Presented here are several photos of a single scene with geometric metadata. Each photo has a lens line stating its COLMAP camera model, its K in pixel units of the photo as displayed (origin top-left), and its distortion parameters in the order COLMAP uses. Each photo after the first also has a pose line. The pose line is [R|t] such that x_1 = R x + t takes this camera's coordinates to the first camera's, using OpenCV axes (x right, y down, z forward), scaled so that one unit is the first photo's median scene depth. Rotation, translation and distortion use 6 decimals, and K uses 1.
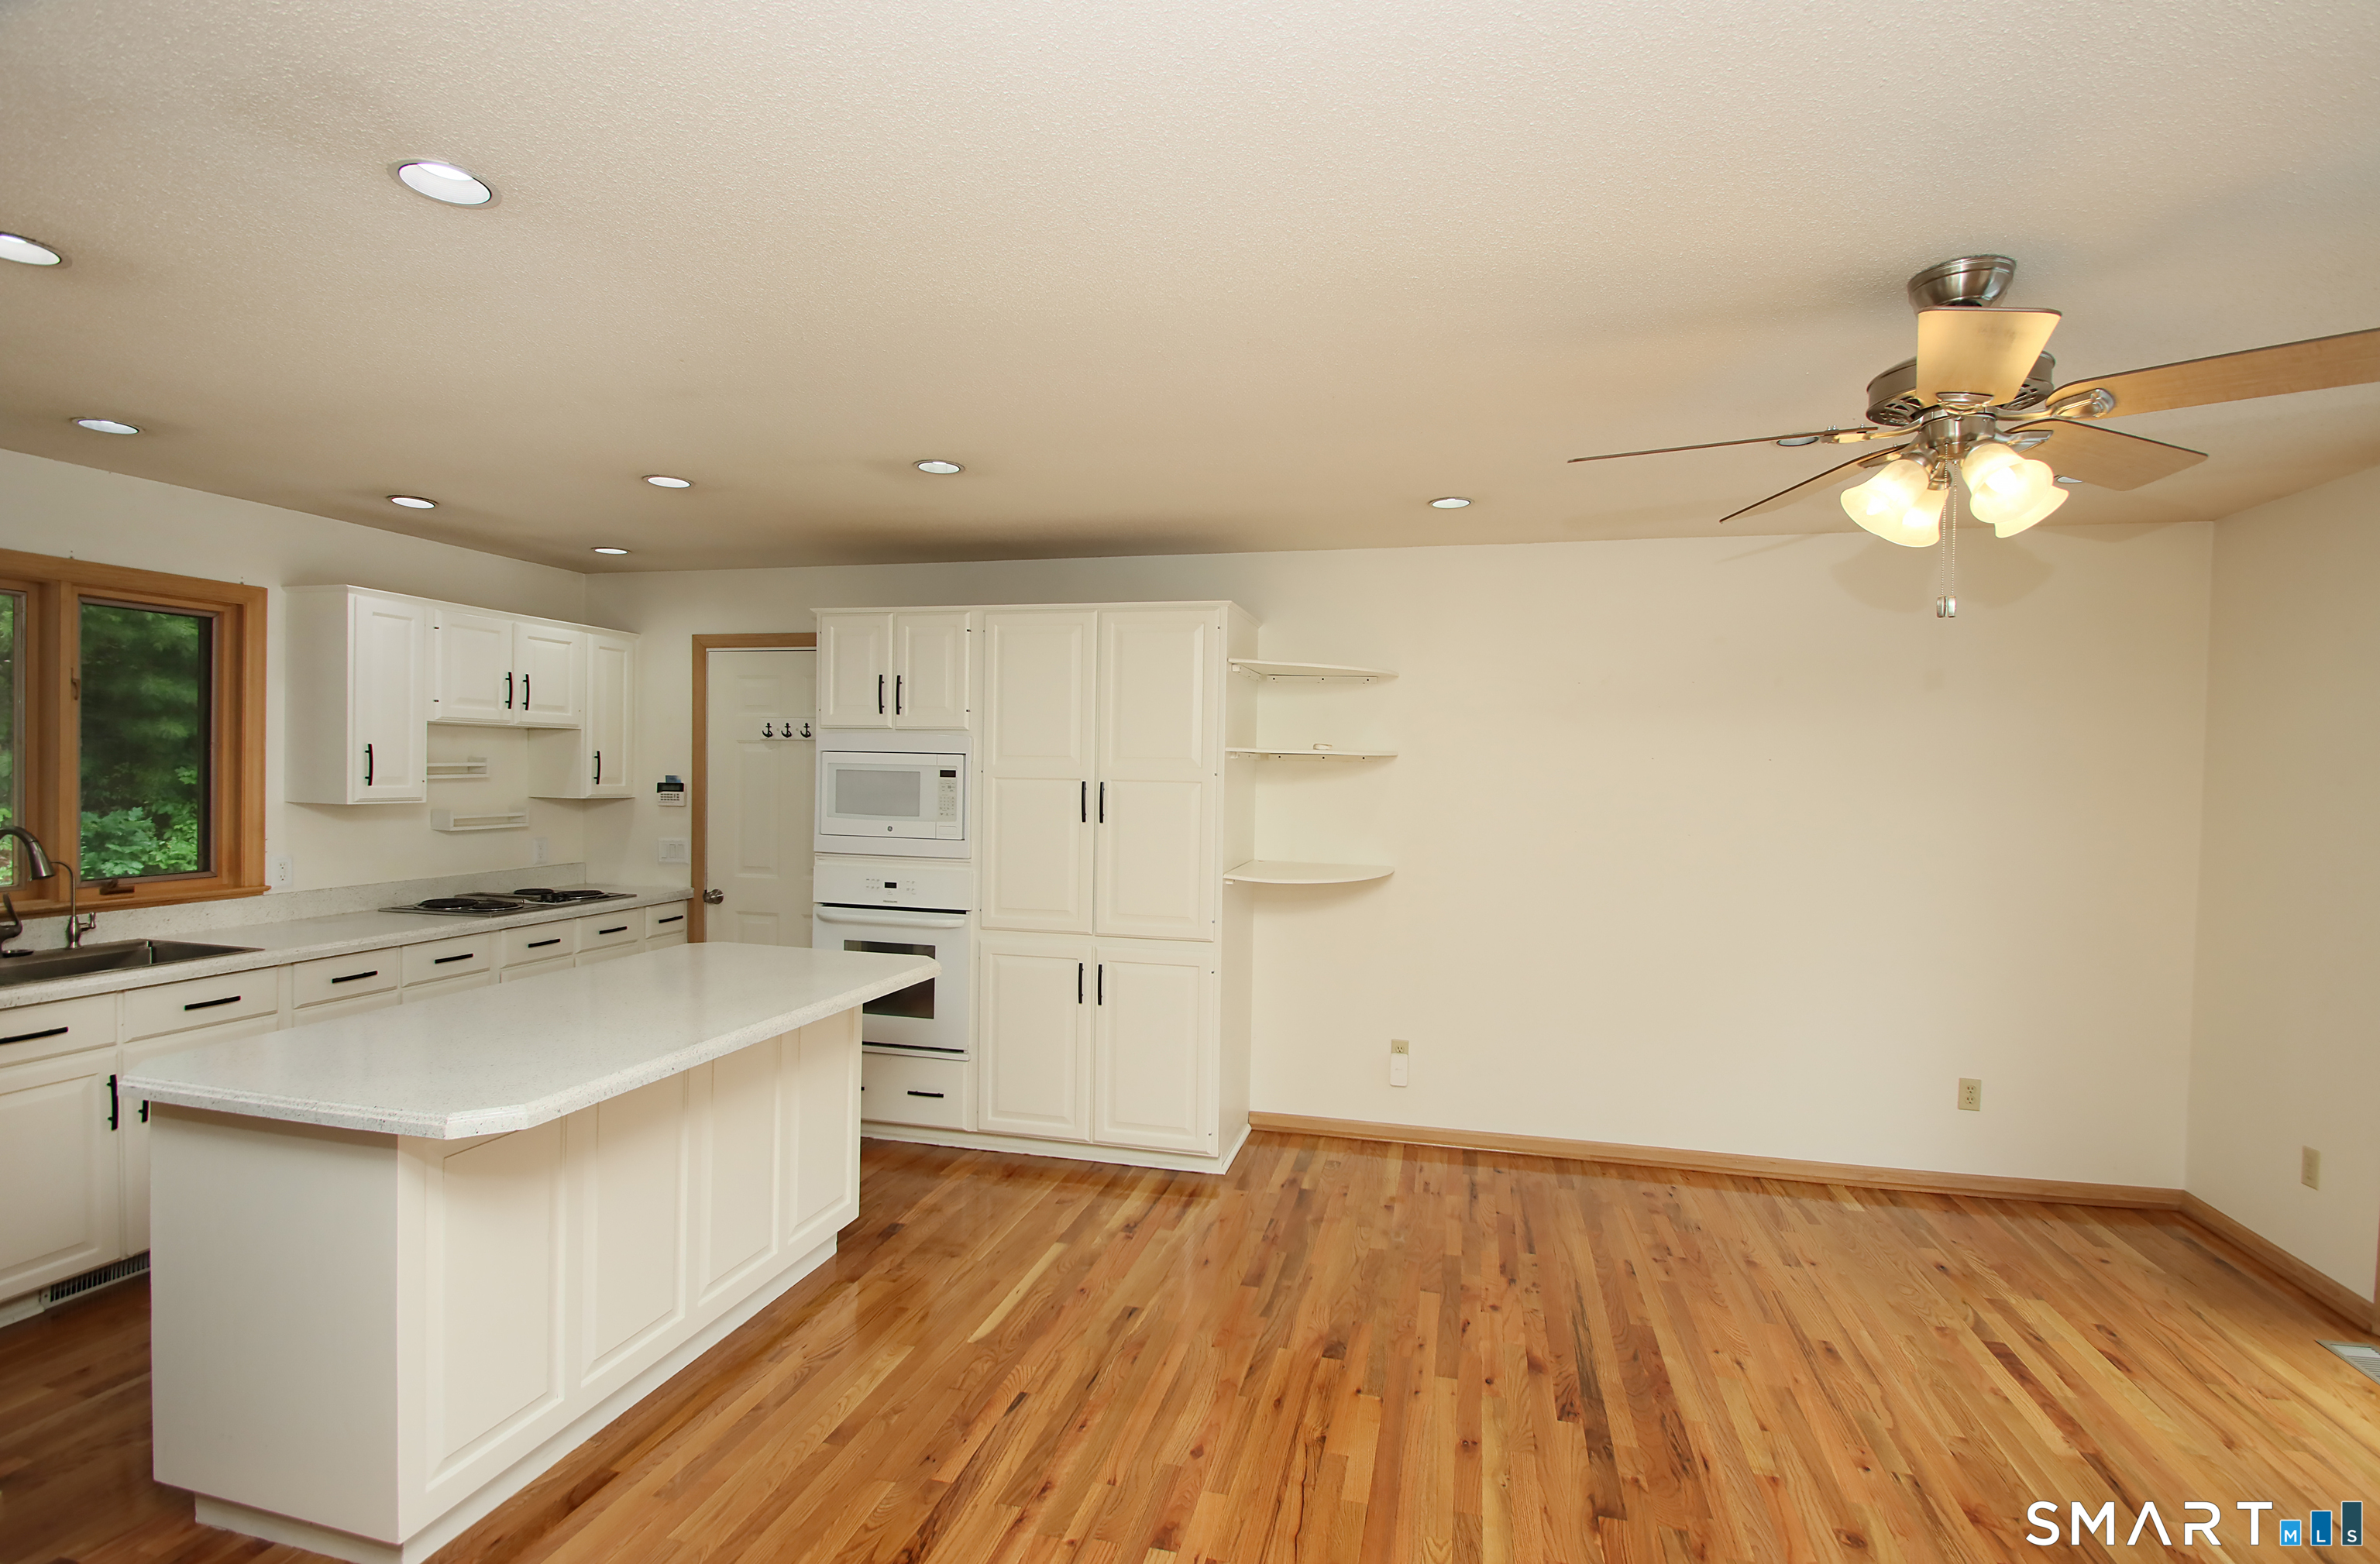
lens RADIAL K [[1117.2, 0, 1213.0], [0, 1117.2, 782.0], [0, 0, 1]] dist [-0.027206, -0.001282]
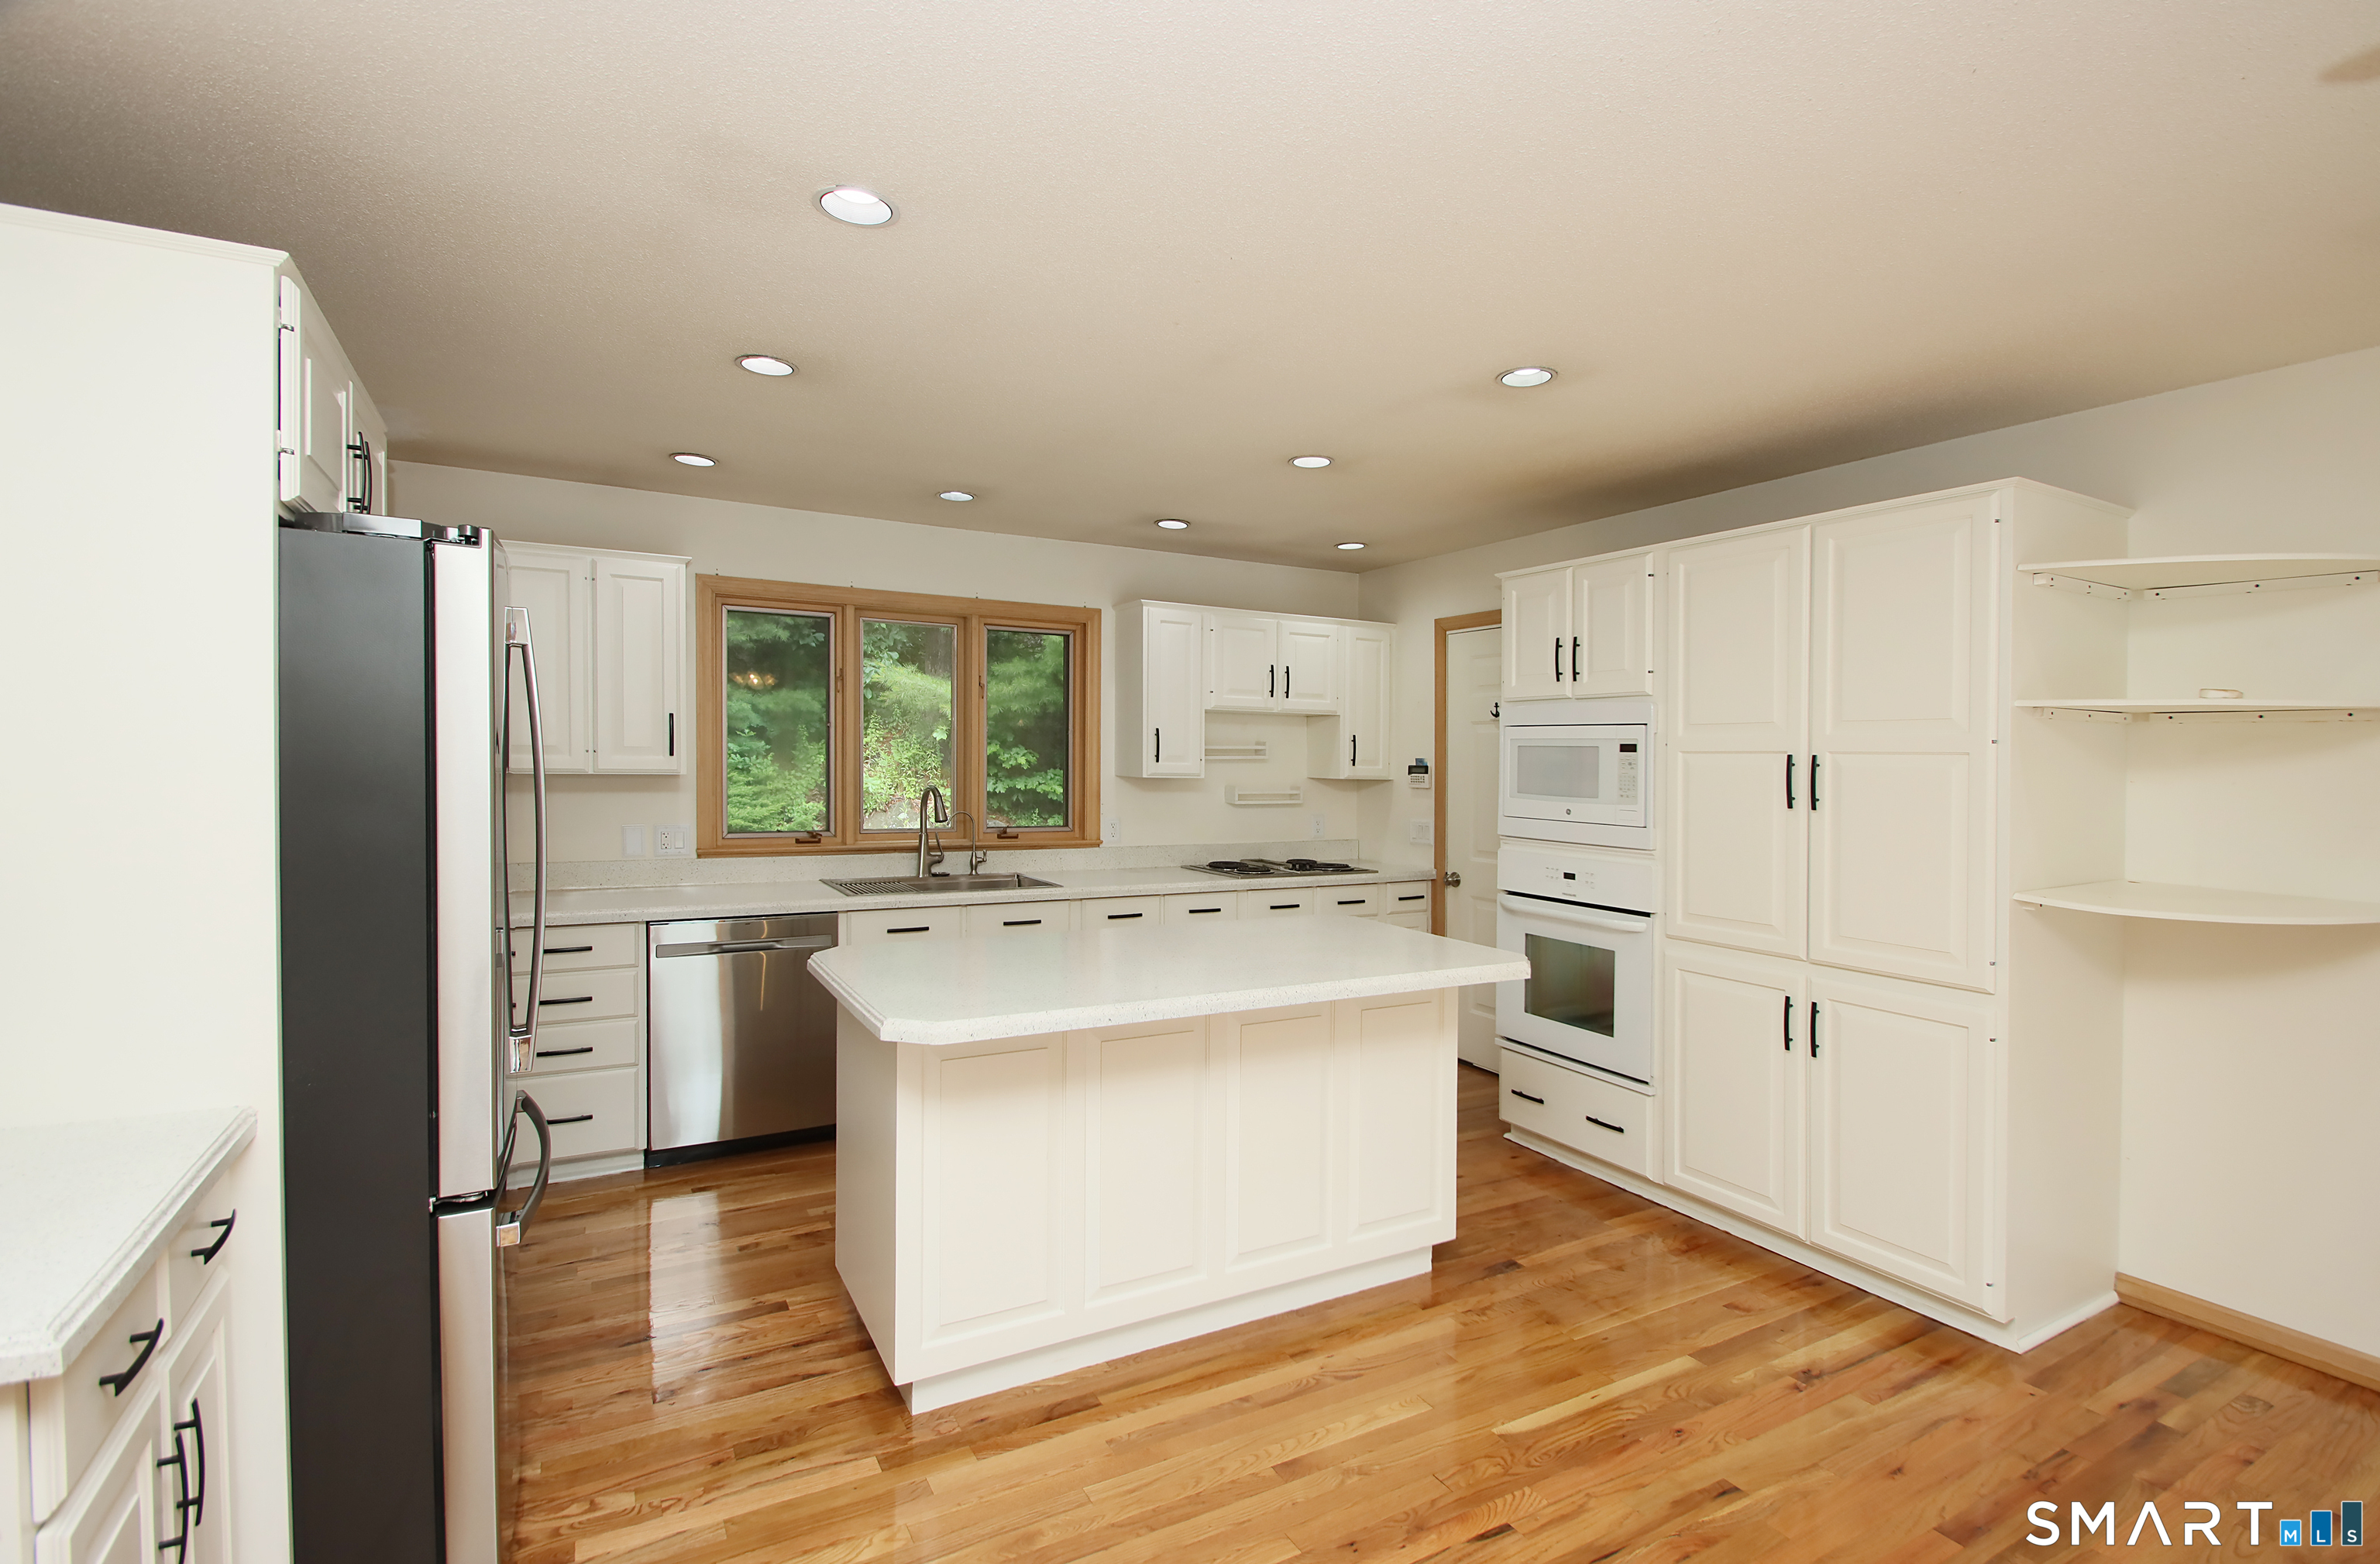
lens RADIAL K [[1101.1, 0, 1186.2], [0, 1101.1, 765.6], [0, 0, 1]] dist [0.000547, -0.014576]
pose [[0.665662, -0.000797, -0.746253, 0.159838], [-0.013462, 0.999824, -0.013075, 0.021133], [0.746132, 0.018749, 0.665534, 0.197985]]
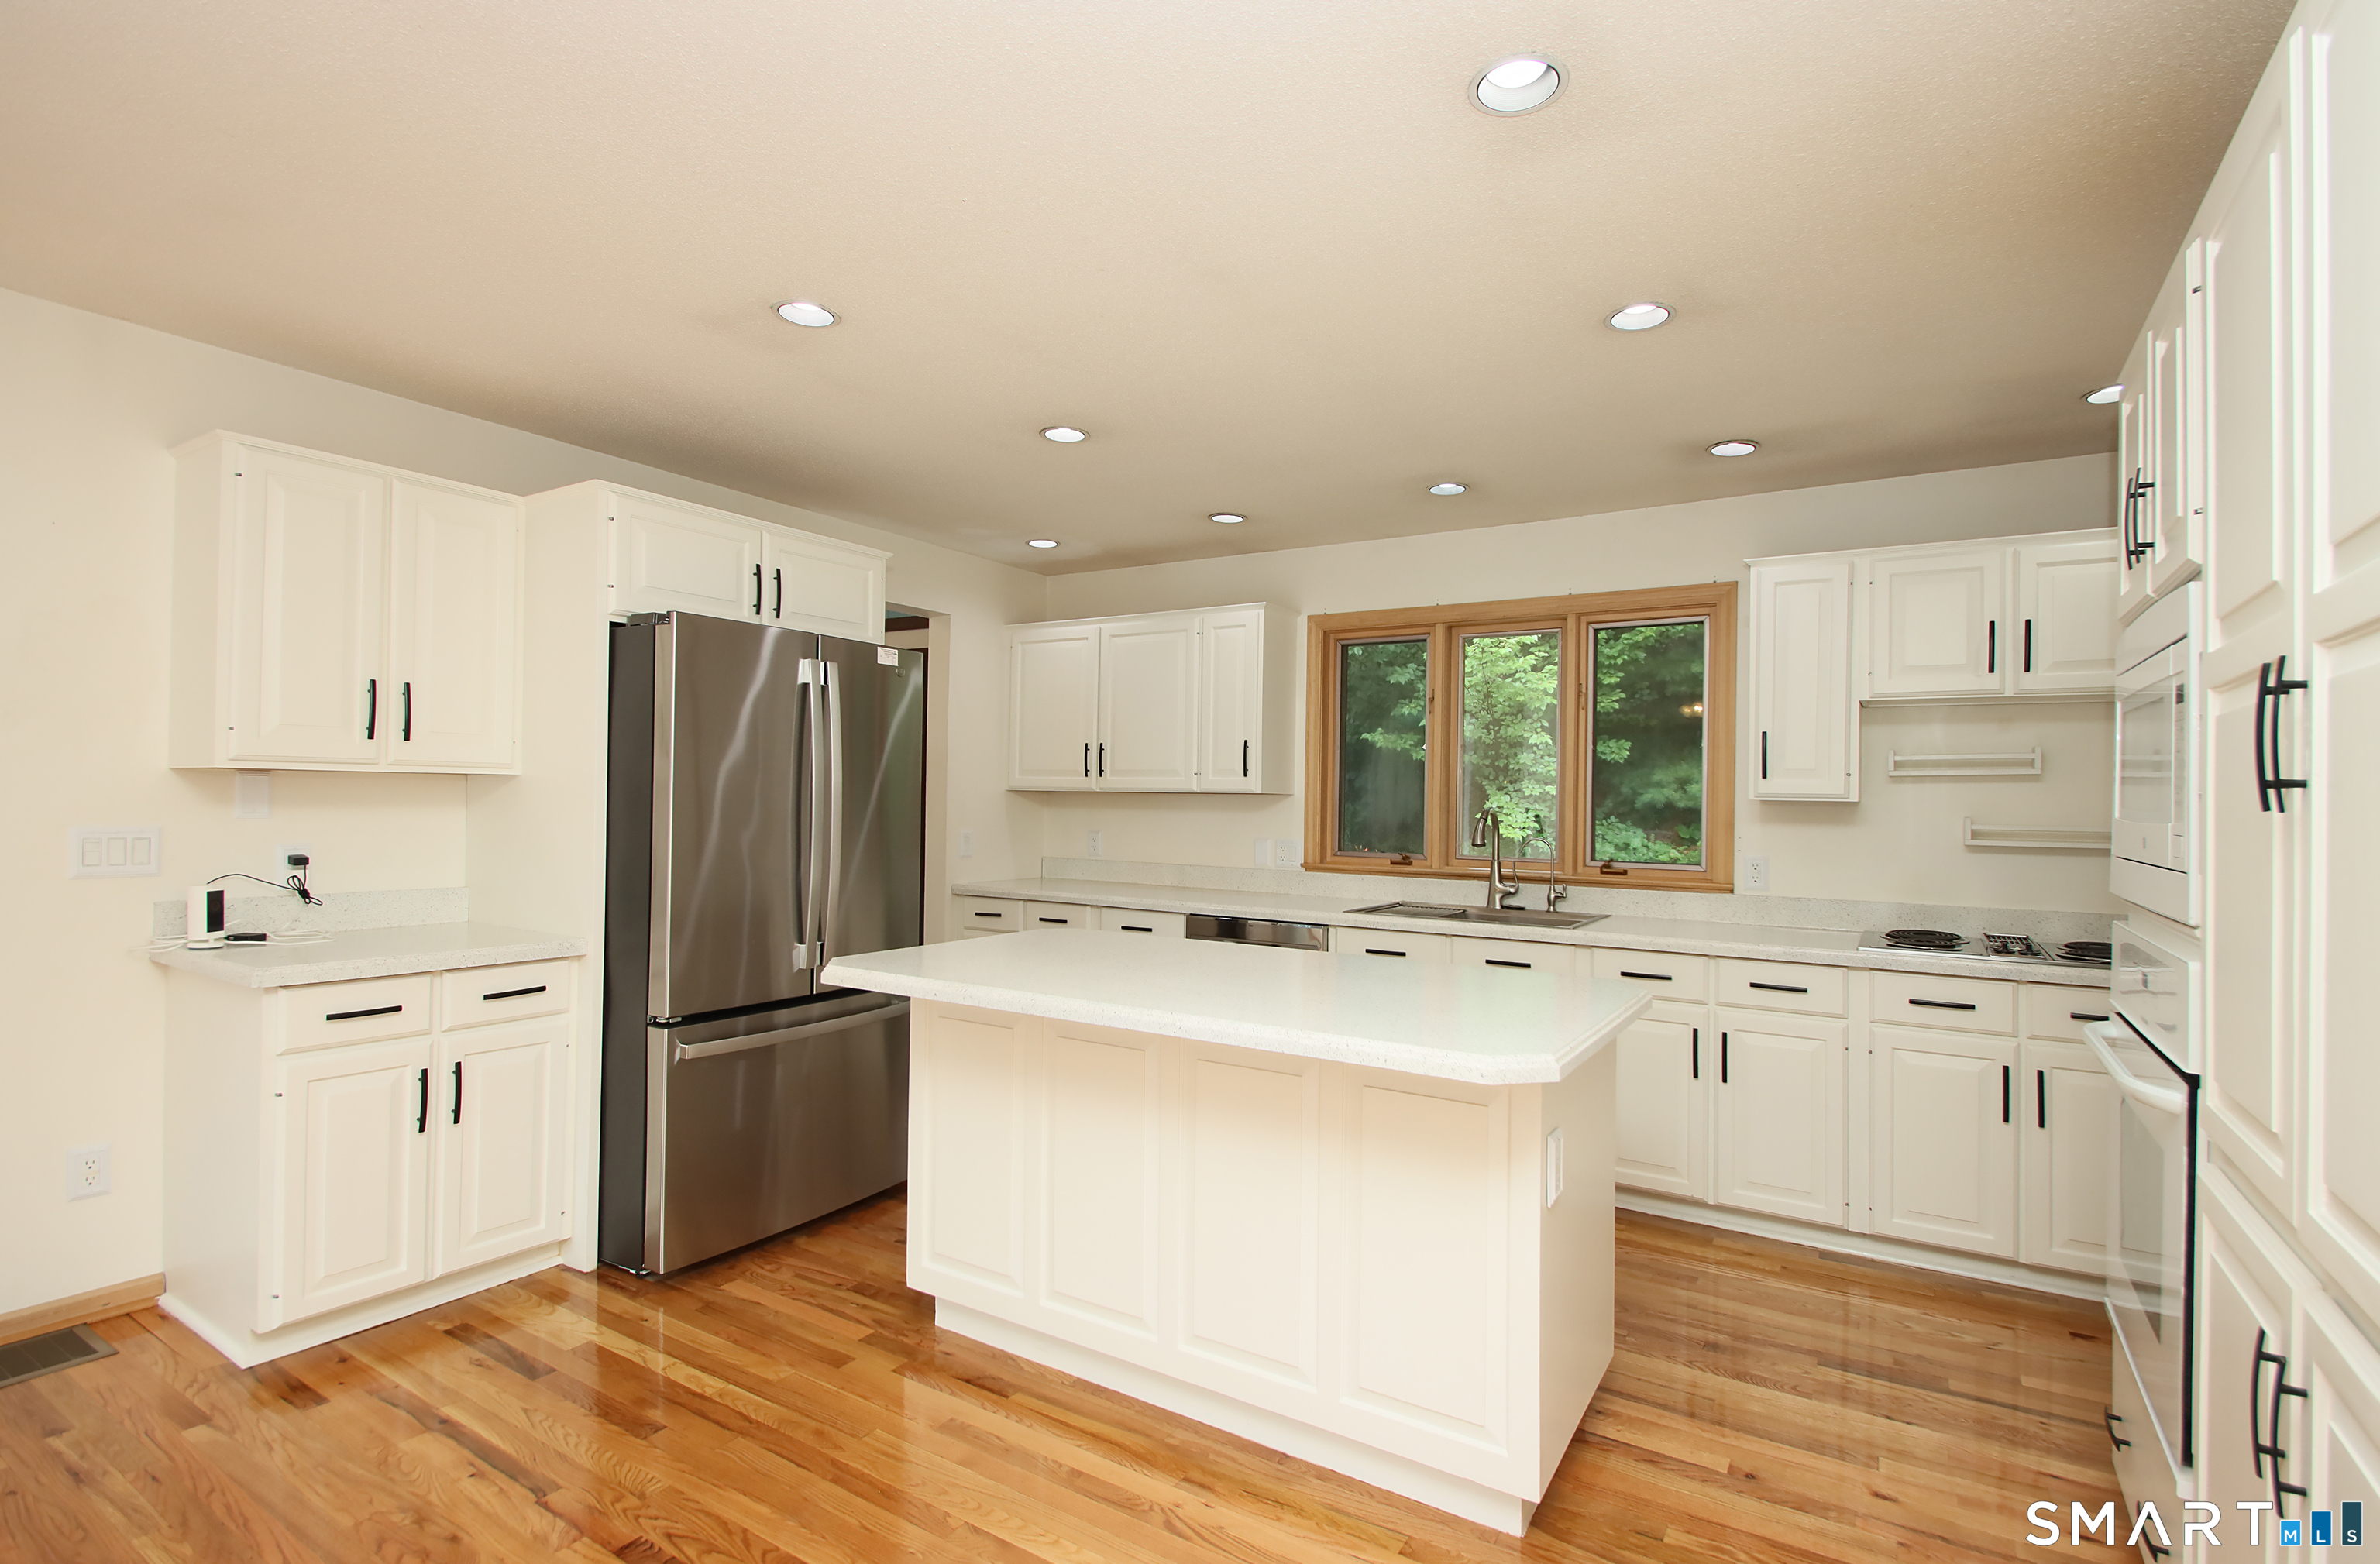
lens RADIAL K [[1117.2, 0, 1213.0], [0, 1117.2, 782.0], [0, 0, 1]] dist [-0.027206, -0.001282]
pose [[-0.331312, -0.037552, -0.942774, 0.216393], [-0.033666, 0.999042, -0.027962, 0.043482], [0.942920, 0.022475, -0.332259, 0.838187]]
